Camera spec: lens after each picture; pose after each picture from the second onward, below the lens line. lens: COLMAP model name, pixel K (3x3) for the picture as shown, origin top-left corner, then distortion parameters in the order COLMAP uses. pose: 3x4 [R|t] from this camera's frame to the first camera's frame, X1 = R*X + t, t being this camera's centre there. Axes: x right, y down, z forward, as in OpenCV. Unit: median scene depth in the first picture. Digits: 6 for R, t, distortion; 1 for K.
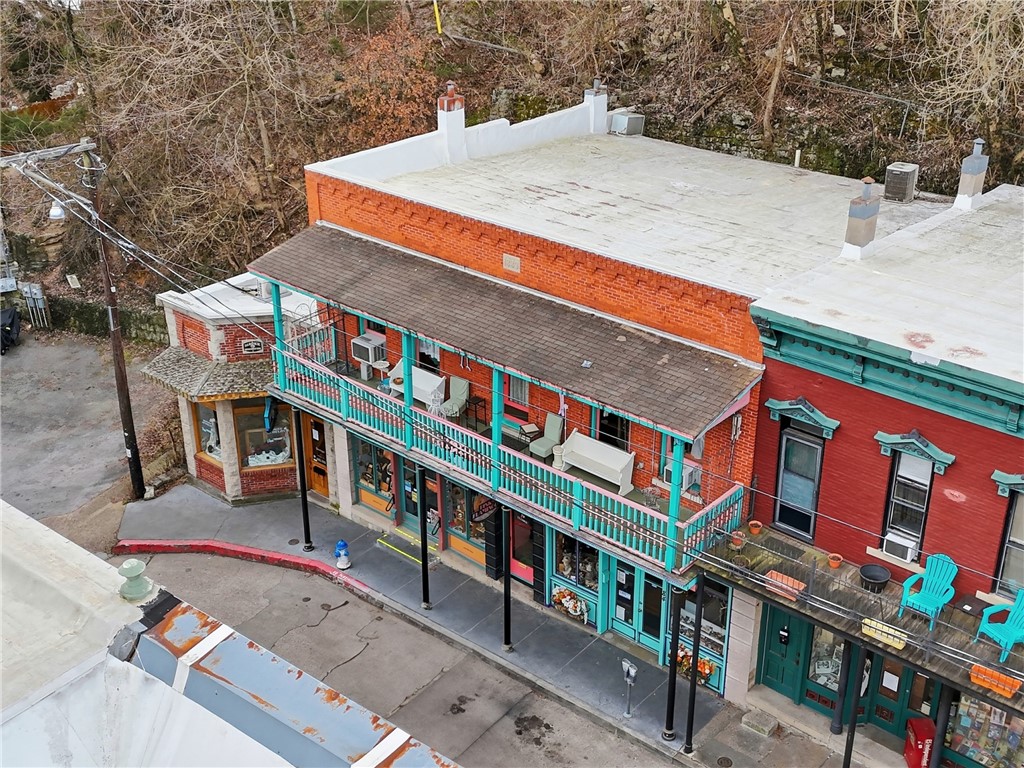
lens RADIAL K [[1151.6, 0, 512.0], [0, 1151.6, 384.0], [0, 0, 1]] dist [0.179885, -0.006903]
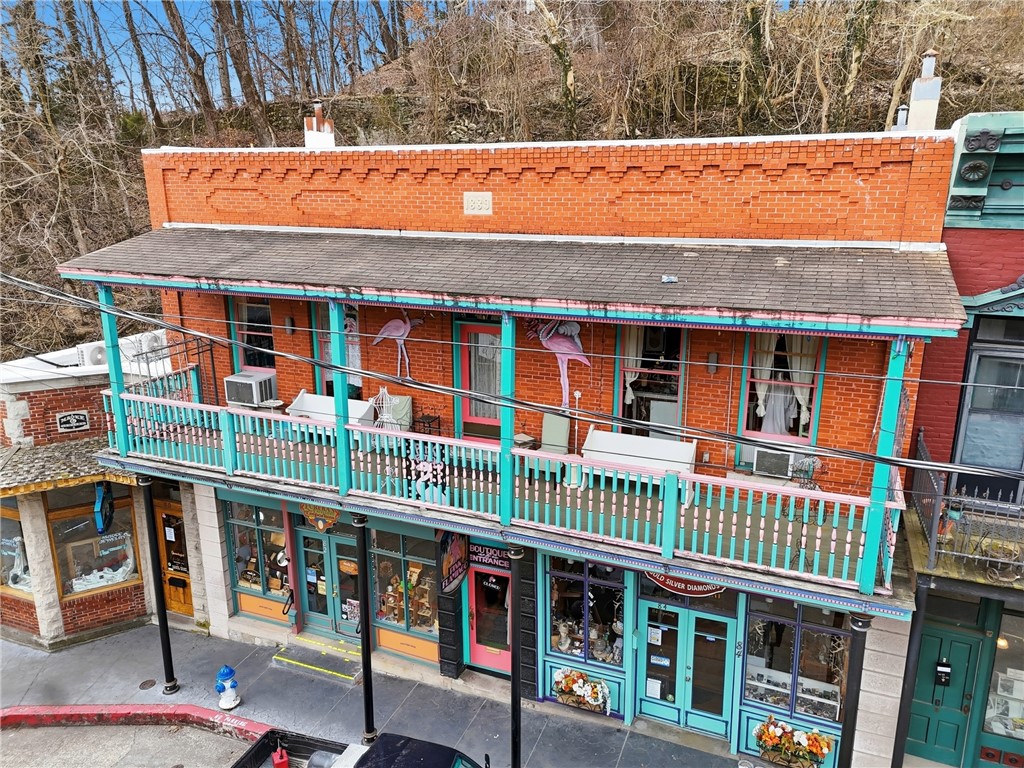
lens RADIAL K [[743.7, 0, 512.0], [0, 743.7, 384.0], [0, 0, 1]] dist [0.086109, -0.065331]
pose [[0.949667, -0.081946, 0.302354, -0.103314], [0.139515, 0.974811, -0.174006, 0.069804], [-0.280479, 0.207431, 0.937179, 0.469083]]
